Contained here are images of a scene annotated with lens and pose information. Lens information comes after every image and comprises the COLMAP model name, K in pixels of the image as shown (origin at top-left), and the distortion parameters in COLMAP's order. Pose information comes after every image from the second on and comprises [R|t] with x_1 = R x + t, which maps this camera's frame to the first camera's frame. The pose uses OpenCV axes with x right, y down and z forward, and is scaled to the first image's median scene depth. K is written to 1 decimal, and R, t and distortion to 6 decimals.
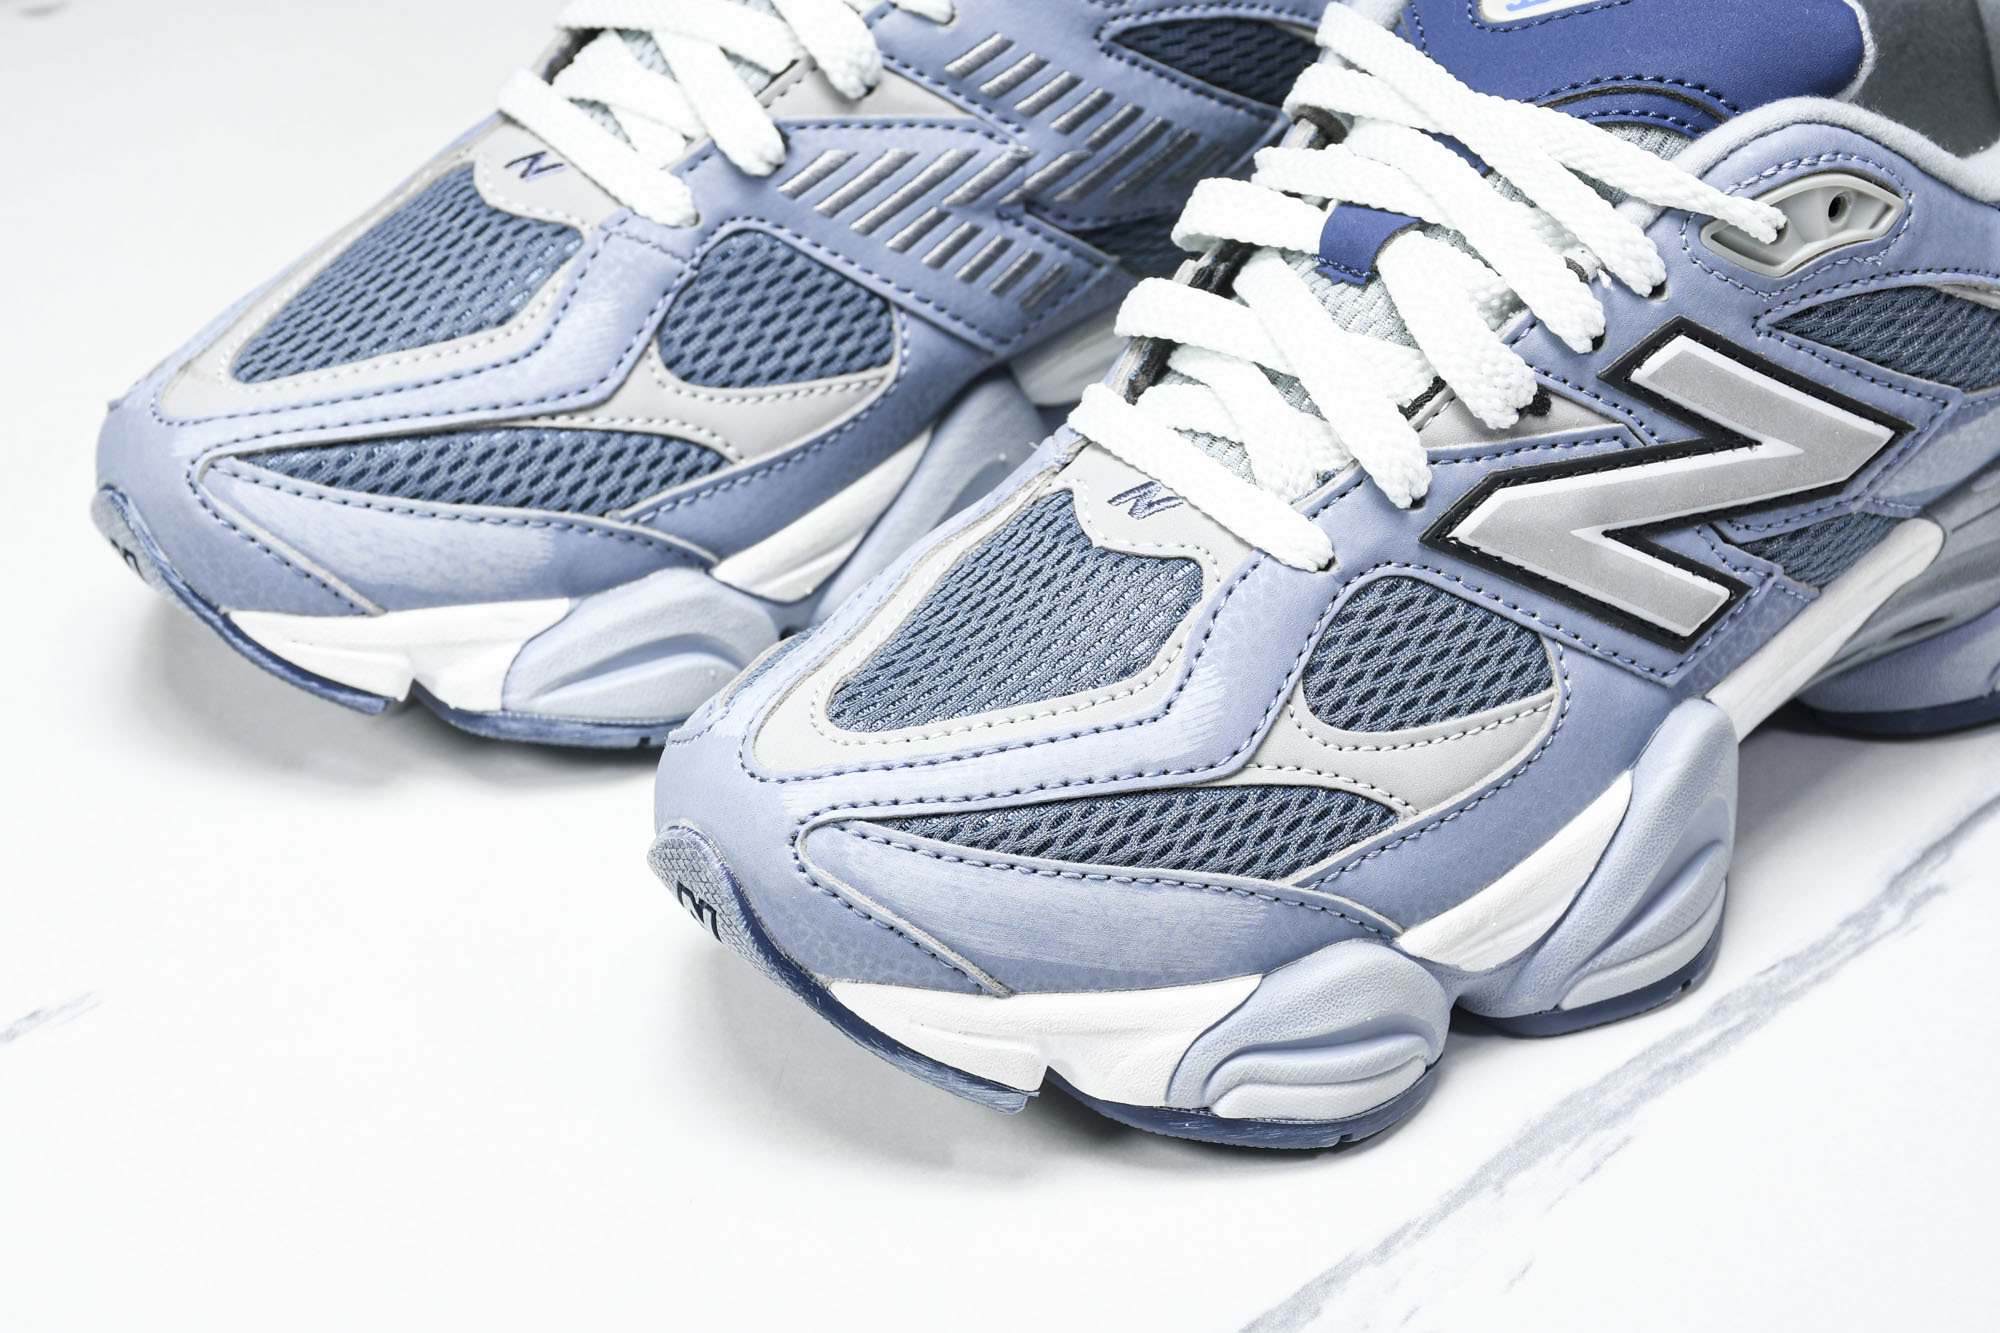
lens RADIAL K [[4541.6, 0, 986.8], [0, 4541.6, 633.4], [0, 0, 1]] dist [0.500717, 0.000000]
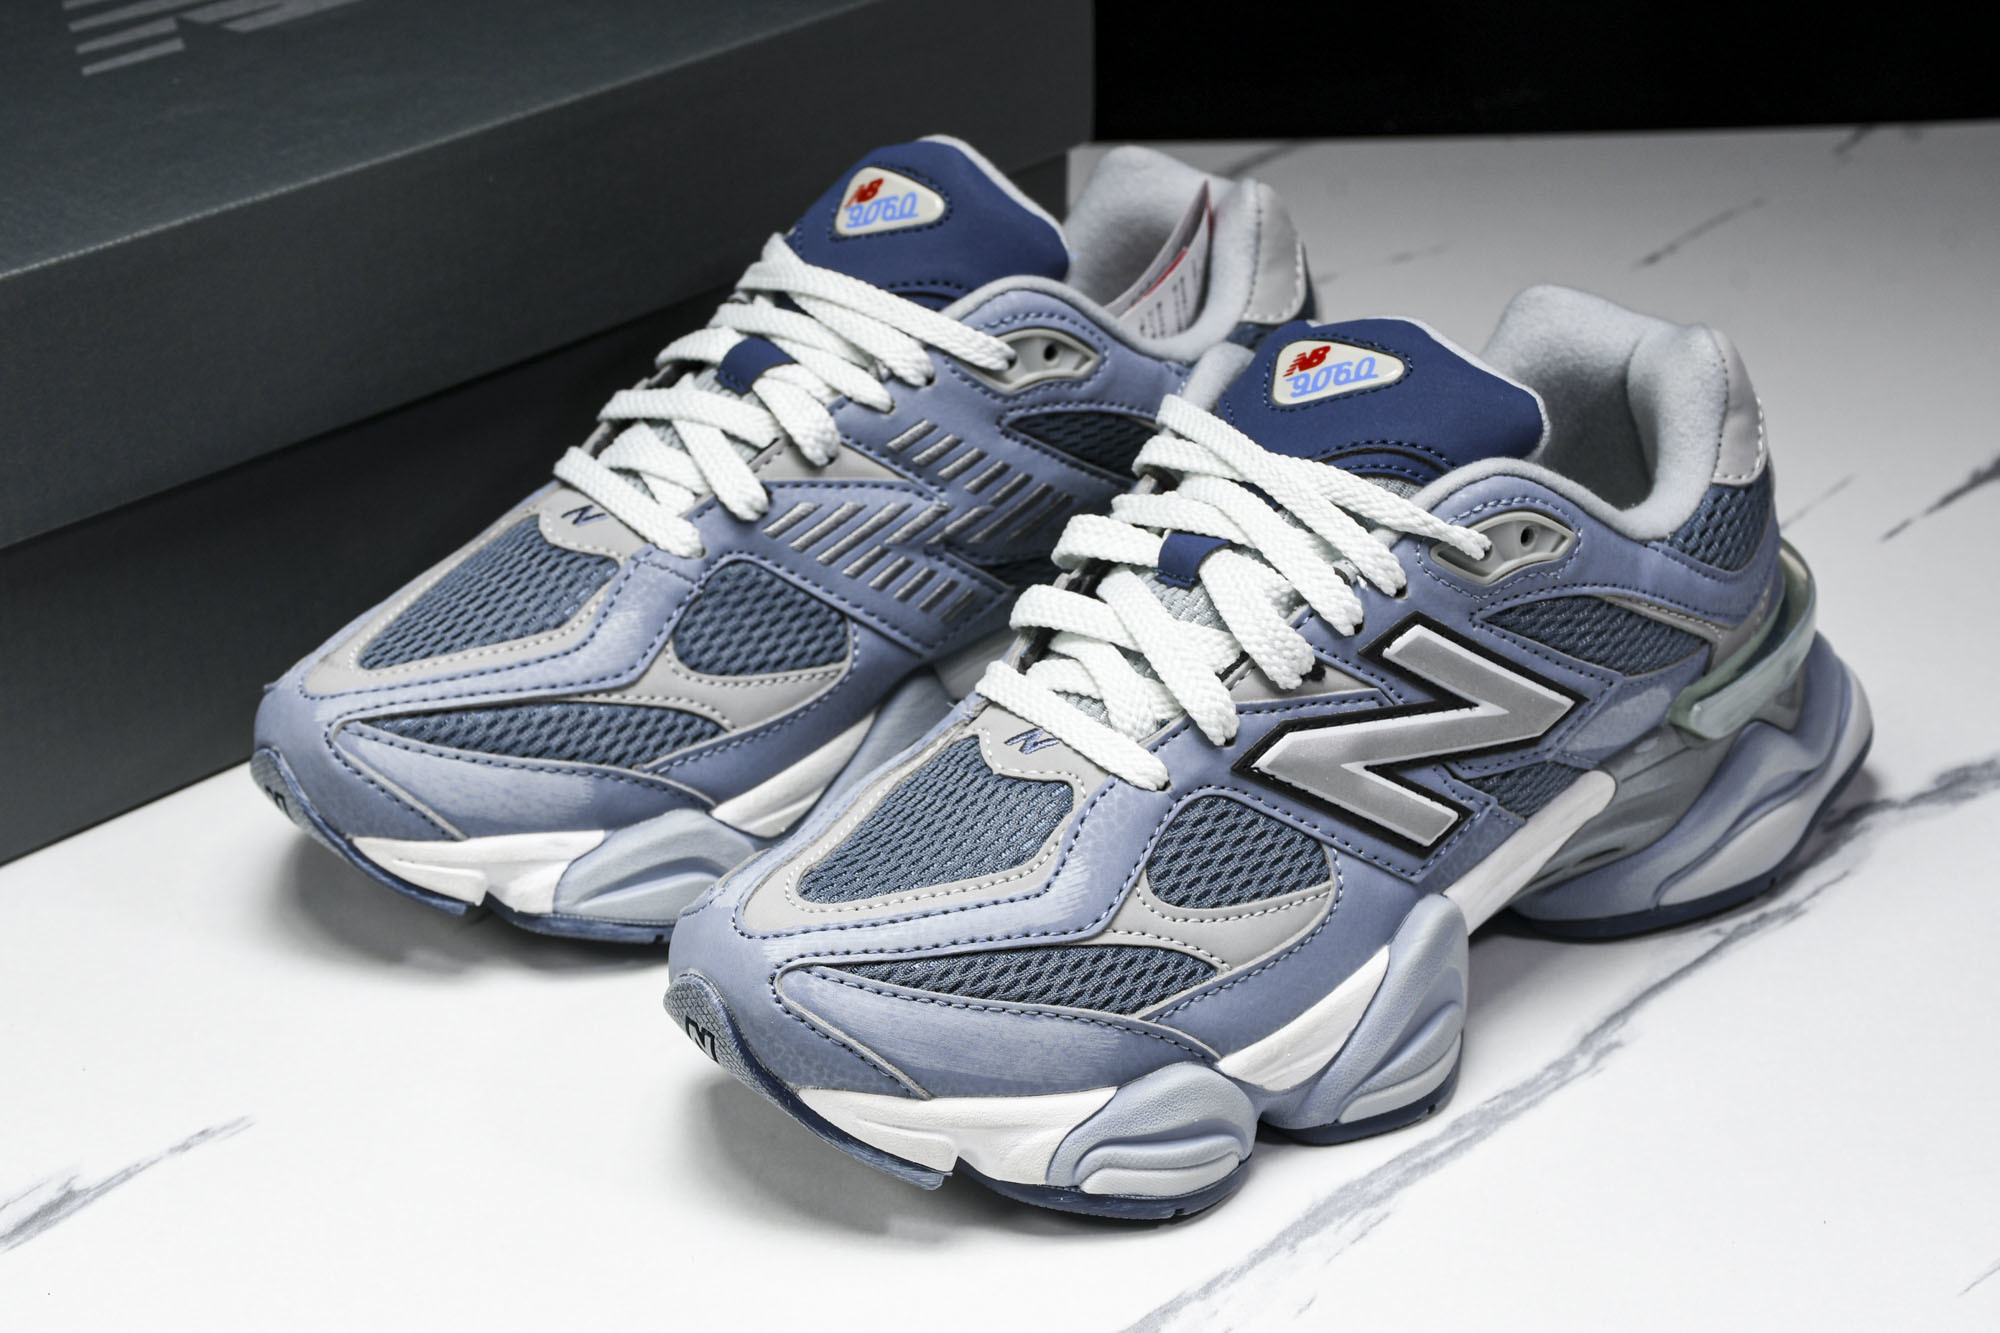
lens RADIAL K [[3915.3, 0, 991.4], [0, 3915.3, 667.6], [0, 0, 1]] dist [0.381205, 0.000000]
pose [[0.999871, 0.002021, 0.015948, 0.003916], [-0.000320, 0.994369, -0.105977, 0.072787], [-0.016072, 0.105958, 0.994241, -0.169609]]
